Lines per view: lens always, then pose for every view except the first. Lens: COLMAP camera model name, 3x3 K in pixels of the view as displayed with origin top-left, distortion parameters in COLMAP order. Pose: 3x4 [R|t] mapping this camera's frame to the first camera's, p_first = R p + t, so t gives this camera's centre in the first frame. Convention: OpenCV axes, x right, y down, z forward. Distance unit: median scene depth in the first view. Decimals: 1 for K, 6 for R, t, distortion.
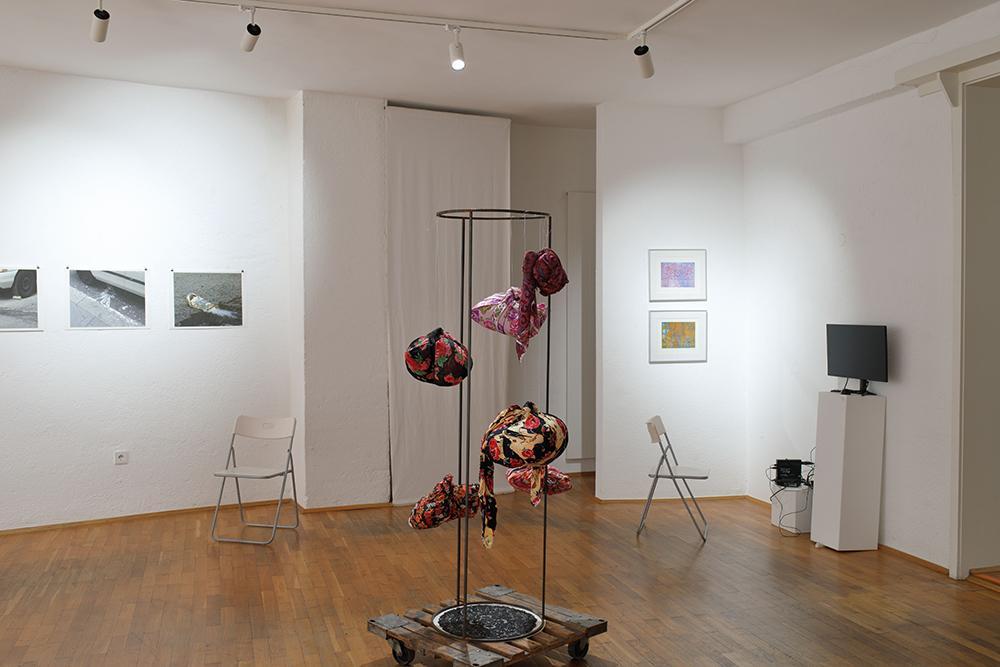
lens RADIAL K [[949.8, 0, 501.4], [0, 949.8, 333.7], [0, 0, 1]] dist [0.005727, 0.000000]
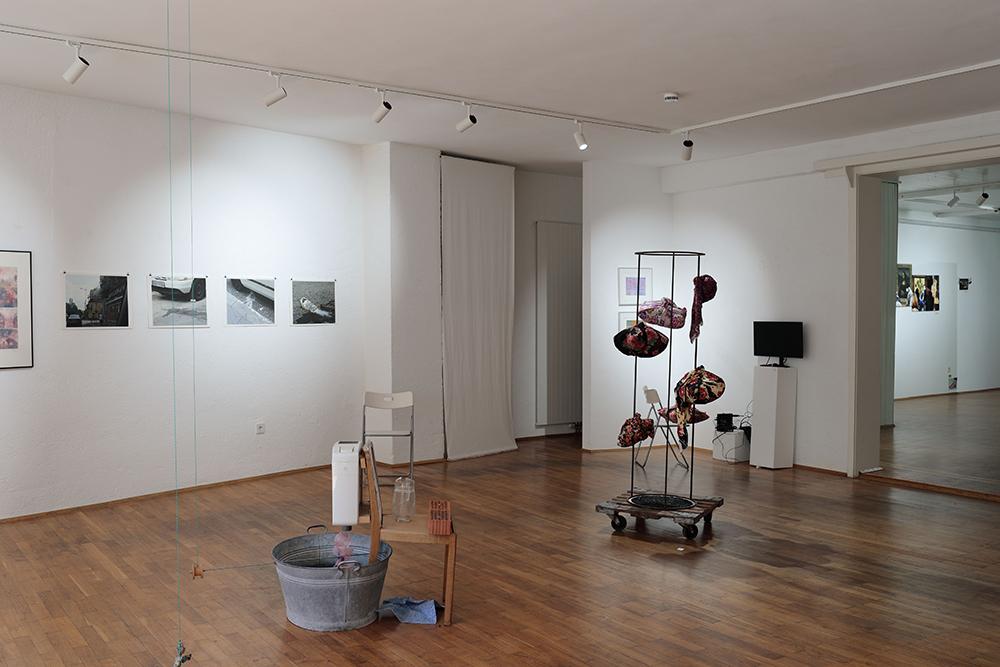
lens RADIAL K [[949.8, 0, 503.5], [0, 949.8, 331.6], [0, 0, 1]] dist [0.005727, 0.000000]
pose [[0.949280, -0.004460, 0.314402, -0.513435], [0.005707, 0.999979, -0.003048, 0.008667], [-0.314382, 0.004688, 0.949285, -0.304803]]
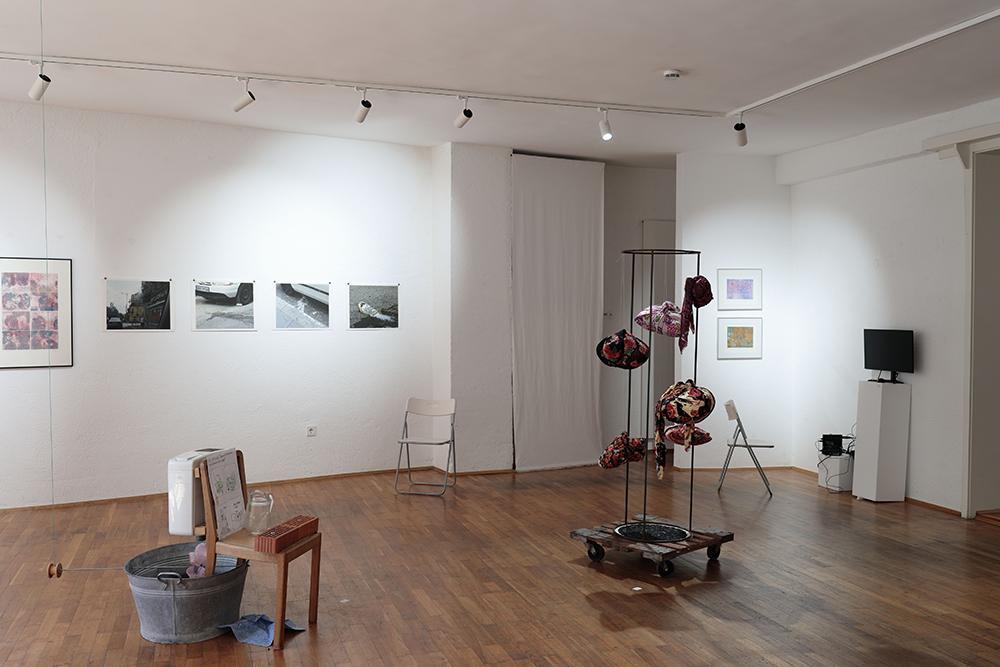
lens RADIAL K [[949.8, 0, 504.3], [0, 949.8, 332.7], [0, 0, 1]] dist [0.005727, 0.000000]
pose [[0.999769, 0.005862, 0.020676, -0.177530], [-0.005729, 0.999962, -0.006512, 0.006138], [-0.020713, 0.006392, 0.999765, -0.289613]]
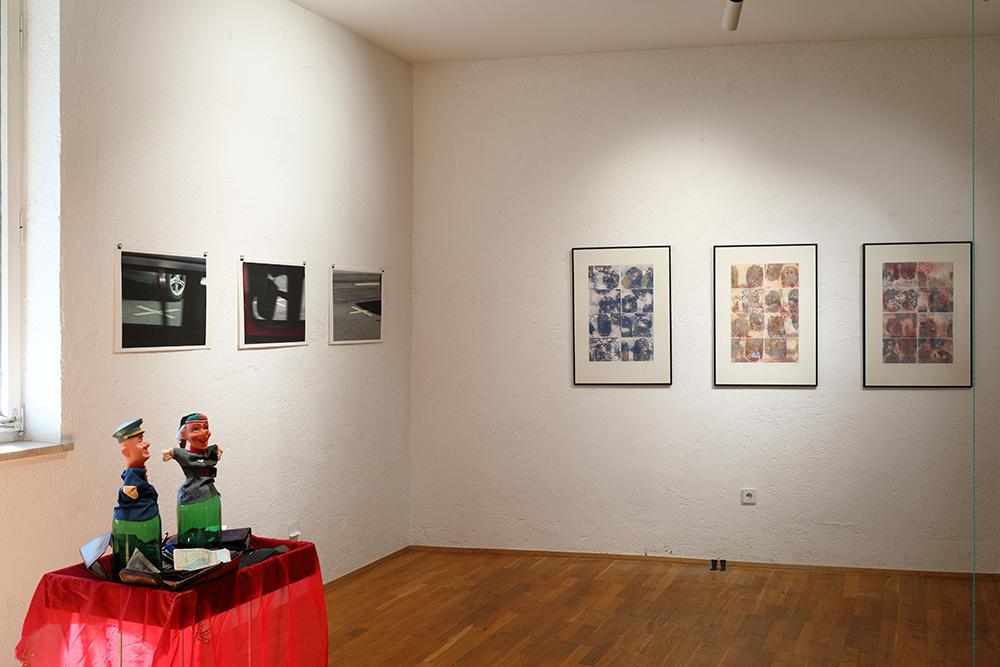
lens RADIAL K [[949.8, 0, 498.9], [0, 949.8, 335.9], [0, 0, 1]] dist [0.005727, 0.000000]
pose [[0.767026, 0.008854, -0.641555, -0.458759], [-0.019145, 0.999775, -0.009092, 0.012316], [0.641331, 0.019256, 0.767023, -0.044539]]
